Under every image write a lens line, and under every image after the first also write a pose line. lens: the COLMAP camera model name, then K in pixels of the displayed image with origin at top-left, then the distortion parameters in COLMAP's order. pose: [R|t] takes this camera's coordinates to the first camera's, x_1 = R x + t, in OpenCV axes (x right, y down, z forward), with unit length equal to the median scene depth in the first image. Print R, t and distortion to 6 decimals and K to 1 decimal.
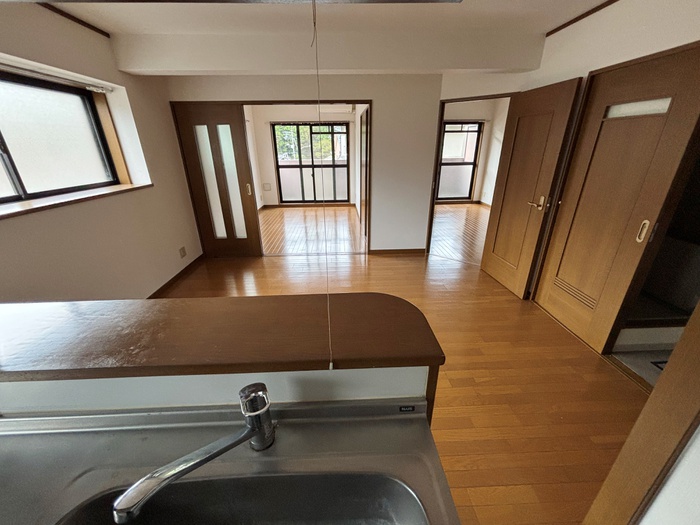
lens RADIAL K [[282.5, 0, 350.4], [0, 282.5, 265.8], [0, 0, 1]] dist [-0.008305, 0.001590]
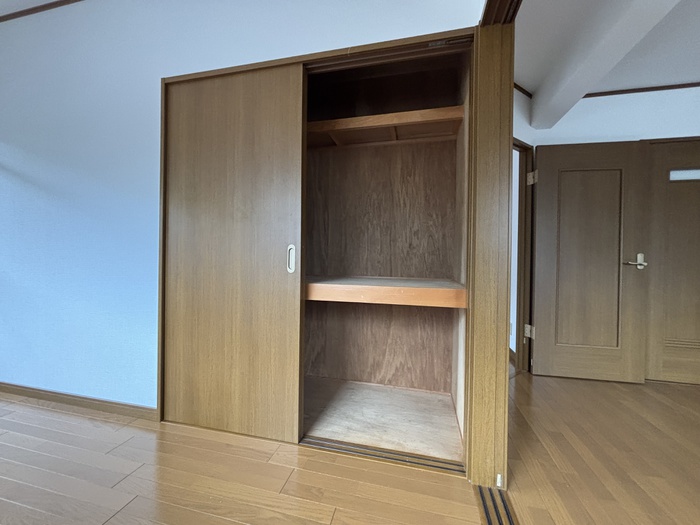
lens RADIAL K [[282.5, 0, 348.4], [0, 282.5, 262.4], [0, 0, 1]] dist [-0.008305, 0.001590]
pose [[0.288124, 0.012039, 0.957517, -0.157124], [0.363954, 0.923507, -0.121128, -0.167177], [-0.885732, 0.383392, 0.261703, 0.593108]]
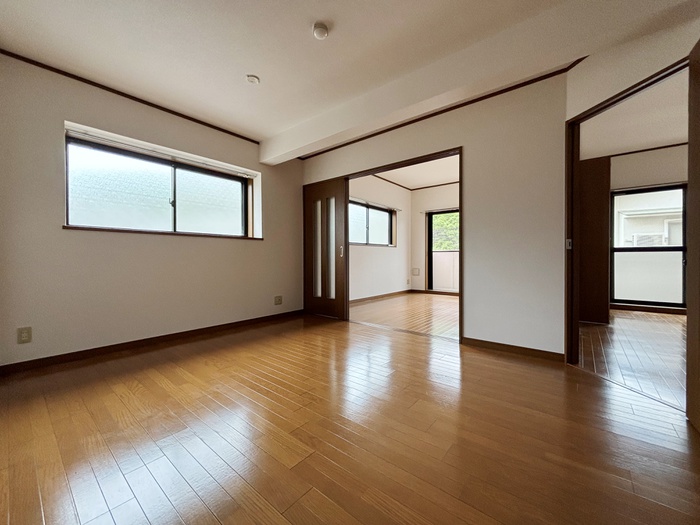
lens RADIAL K [[282.5, 0, 351.4], [0, 282.5, 260.6], [0, 0, 1]] dist [-0.008305, 0.001590]
pose [[0.747991, 0.016352, -0.663507, 0.200387], [-0.270109, 0.920664, -0.281813, 0.024712], [0.606259, 0.390013, 0.693065, 0.177789]]
